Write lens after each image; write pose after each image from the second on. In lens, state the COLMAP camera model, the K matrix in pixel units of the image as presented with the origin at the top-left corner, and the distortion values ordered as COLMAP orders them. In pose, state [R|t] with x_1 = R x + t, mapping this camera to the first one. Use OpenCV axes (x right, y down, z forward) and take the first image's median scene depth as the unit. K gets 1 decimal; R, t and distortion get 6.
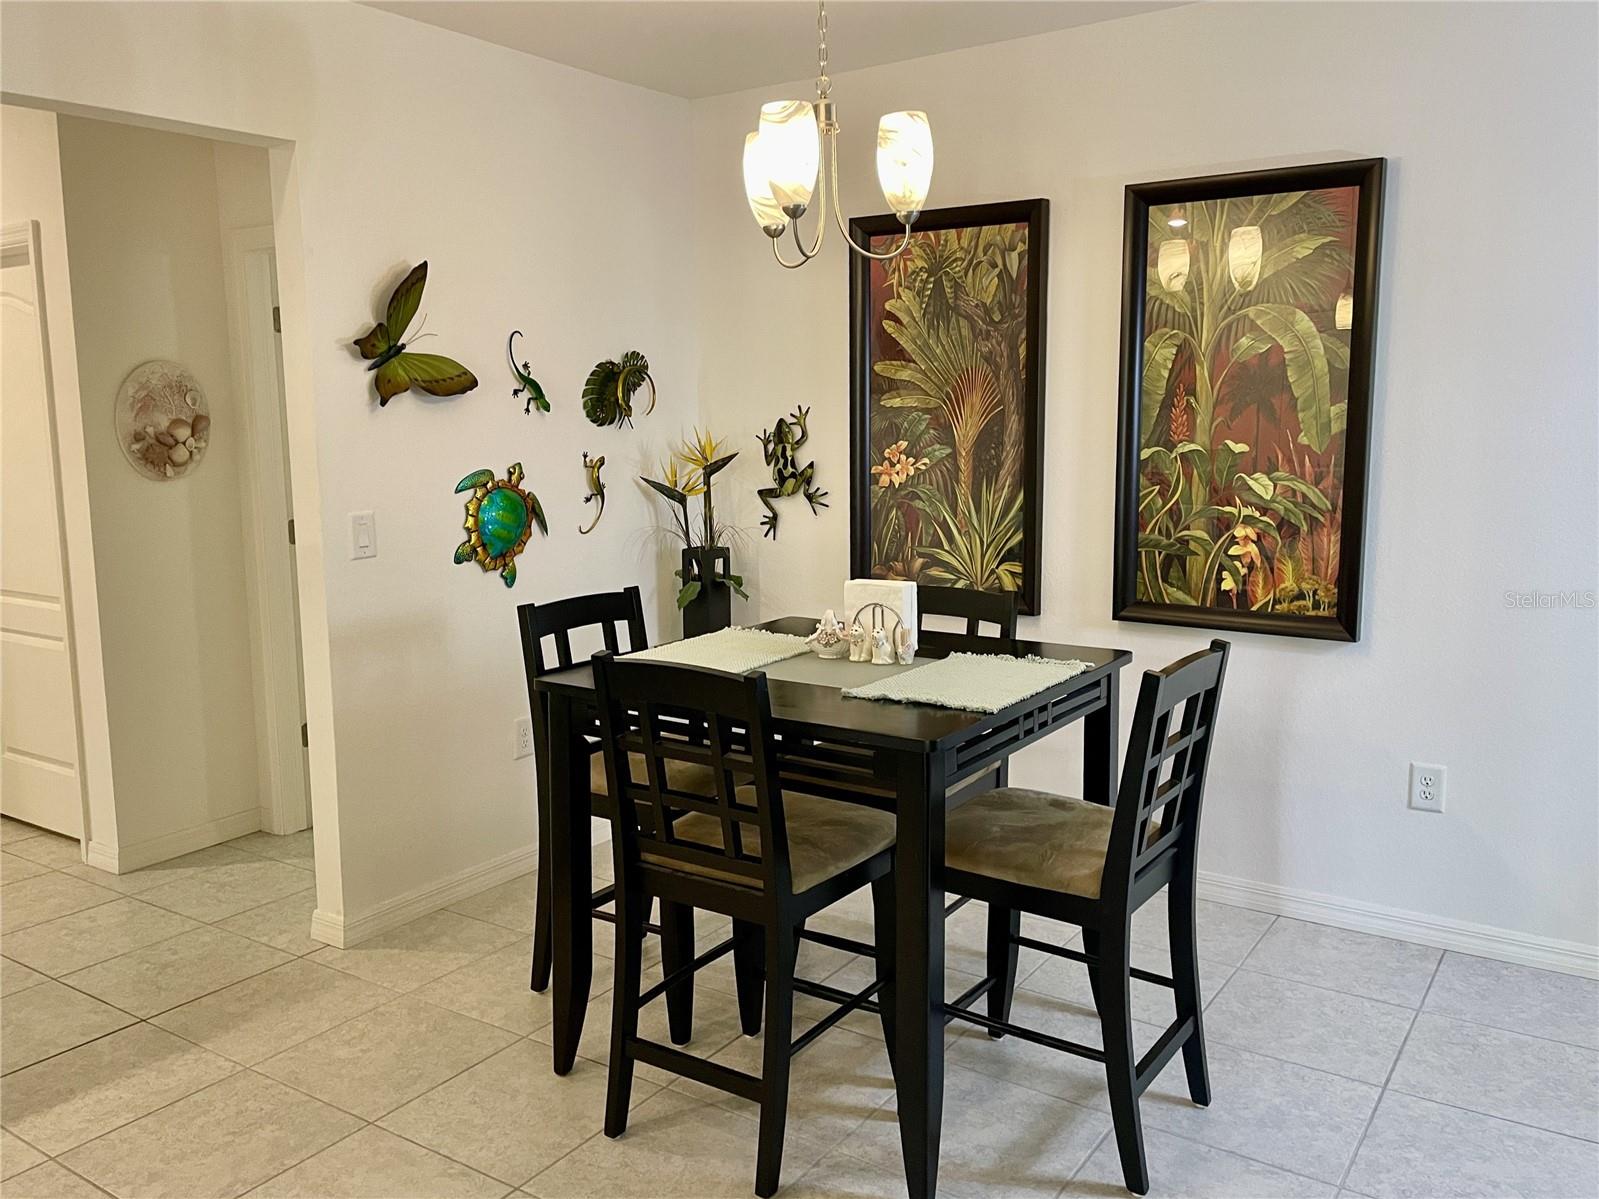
lens RADIAL K [[1289.8, 0, 799.5], [0, 1289.8, 599.5], [0, 0, 1]] dist [0.010353, 0.003194]
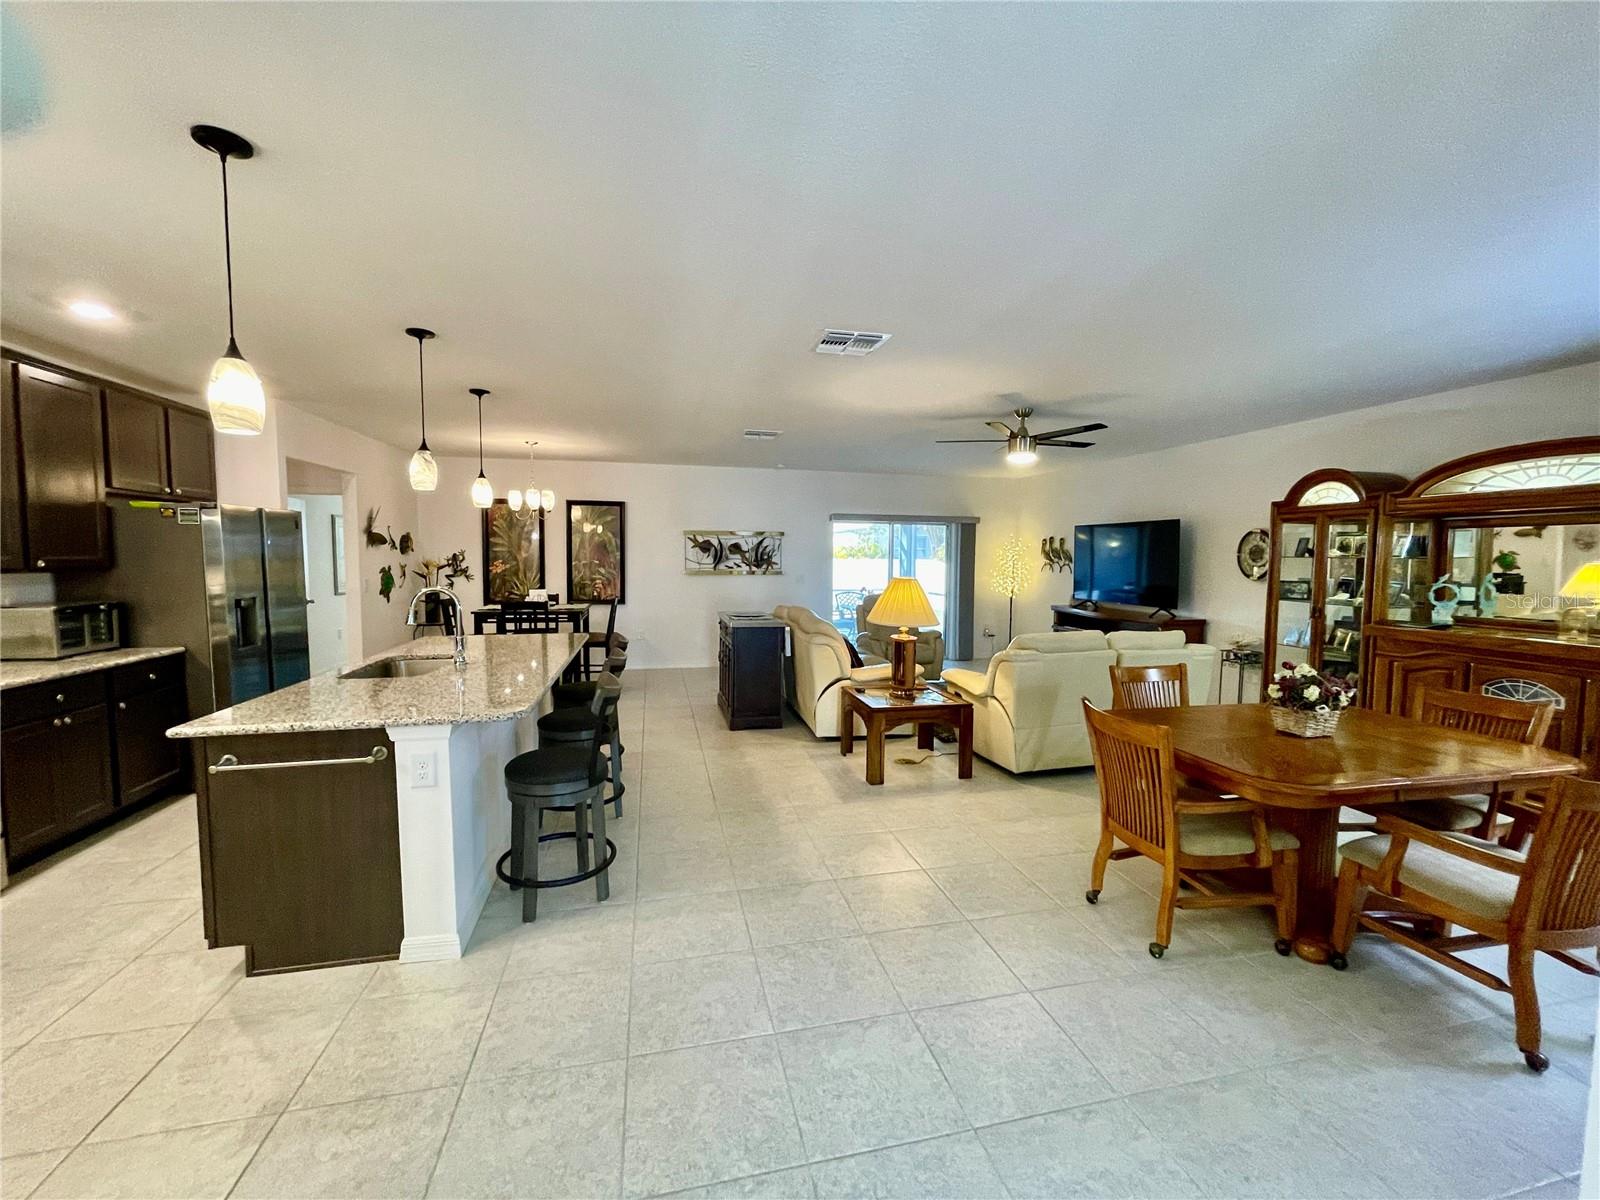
lens RADIAL K [[642.2, 0, 800.0], [0, 642.2, 600.0], [0, 0, 1]] dist [-0.003502, -0.000167]
pose [[0.677601, -0.036666, 0.734515, -0.668553], [0.091555, 0.995192, -0.034782, 0.125717], [-0.729708, 0.090817, 0.677700, -0.805724]]
